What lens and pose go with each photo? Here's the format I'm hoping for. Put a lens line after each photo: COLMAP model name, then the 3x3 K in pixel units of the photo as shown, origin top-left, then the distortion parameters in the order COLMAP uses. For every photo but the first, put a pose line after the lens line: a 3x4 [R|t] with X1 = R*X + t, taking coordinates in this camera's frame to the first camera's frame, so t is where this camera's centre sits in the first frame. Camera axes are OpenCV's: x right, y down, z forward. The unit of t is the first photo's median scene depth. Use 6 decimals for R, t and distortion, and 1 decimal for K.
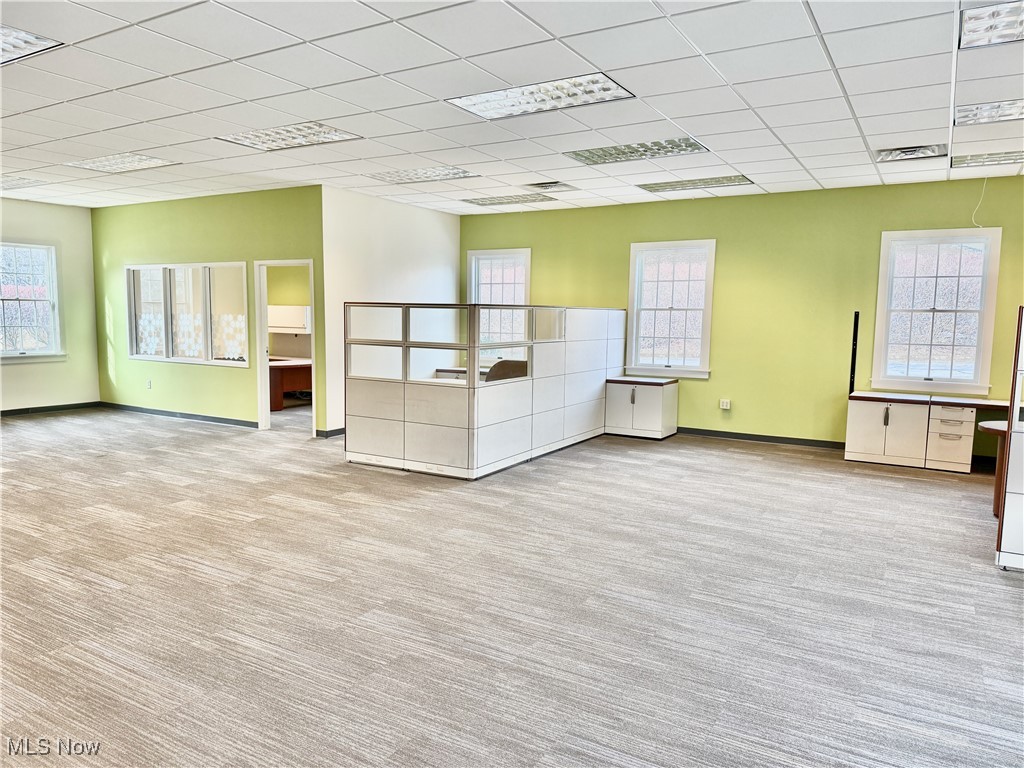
lens RADIAL K [[714.2, 0, 512.7], [0, 714.2, 387.2], [0, 0, 1]] dist [0.038472, -0.035205]
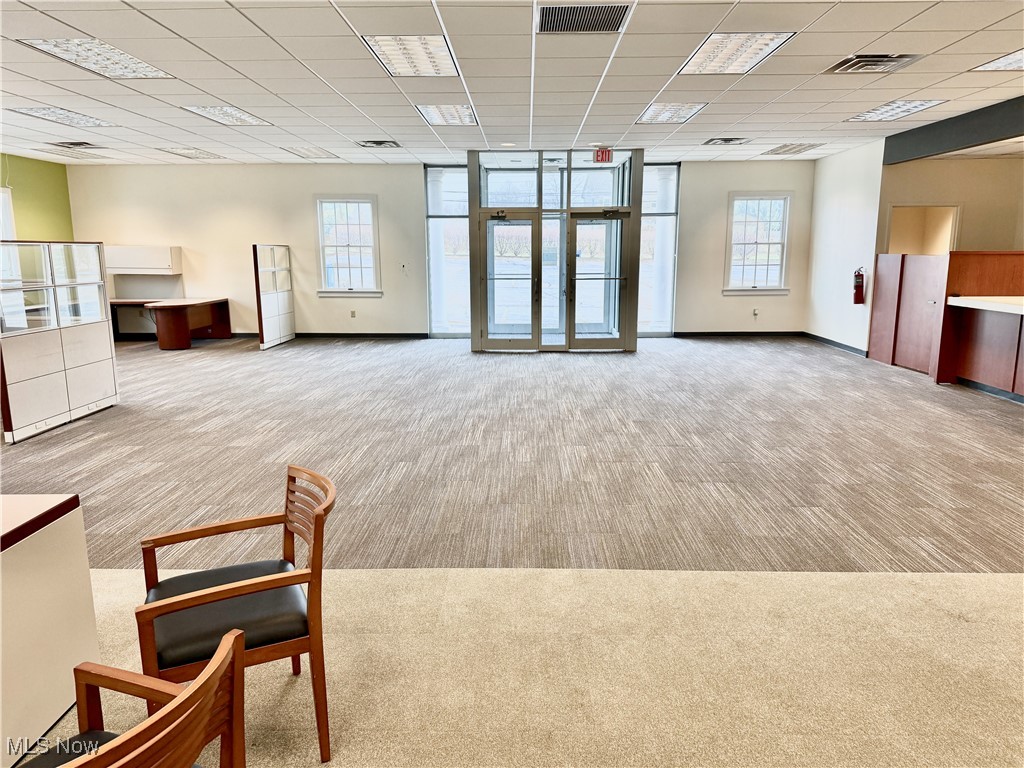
lens RADIAL K [[714.2, 0, 511.6], [0, 714.2, 388.2], [0, 0, 1]] dist [0.038472, -0.035205]
pose [[-0.490426, -0.174327, 0.853869, -1.201392], [0.092471, 0.963848, 0.249892, -0.107224], [-0.866563, 0.201512, -0.456576, 0.893195]]
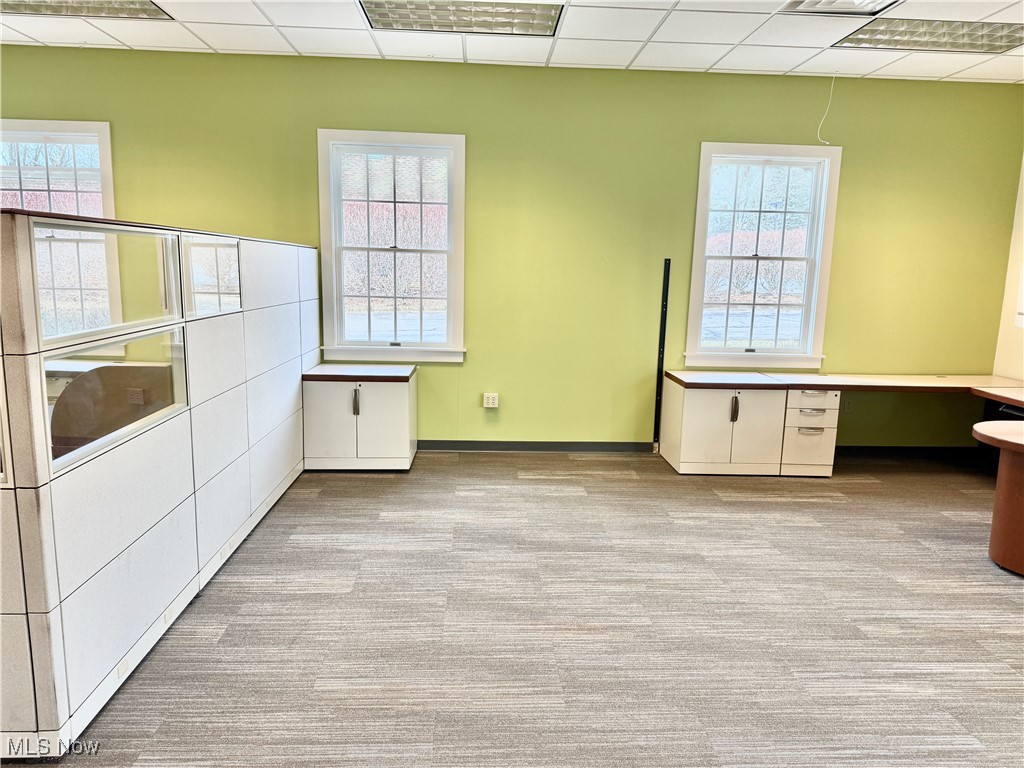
lens RADIAL K [[714.2, 0, 517.5], [0, 714.2, 393.0], [0, 0, 1]] dist [0.038472, -0.035205]
pose [[0.835213, -0.088064, 0.542829, -0.040618], [0.043196, 0.994551, 0.094884, -0.053283], [-0.548227, -0.055800, 0.834466, 0.557187]]
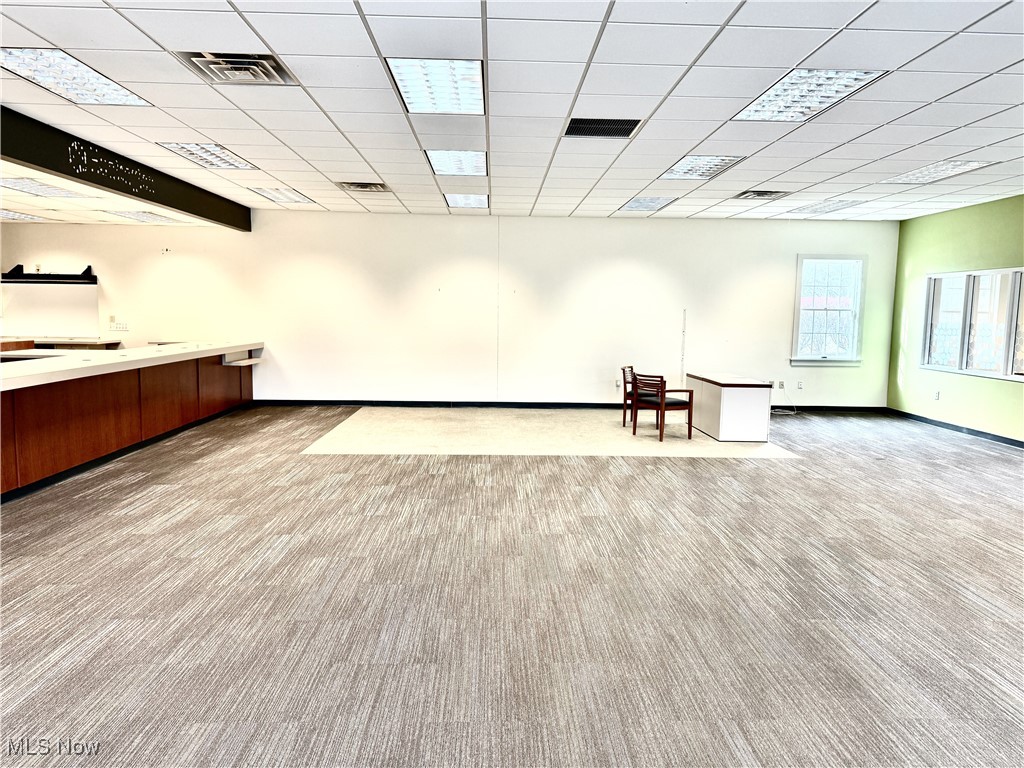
lens RADIAL K [[714.2, 0, 494.2], [0, 714.2, 375.1], [0, 0, 1]] dist [0.038472, -0.035205]
pose [[0.512239, 0.073821, -0.855665, 0.020045], [-0.099492, 0.994692, 0.026255, 0.002894], [0.853061, 0.071683, 0.516864, -0.016817]]
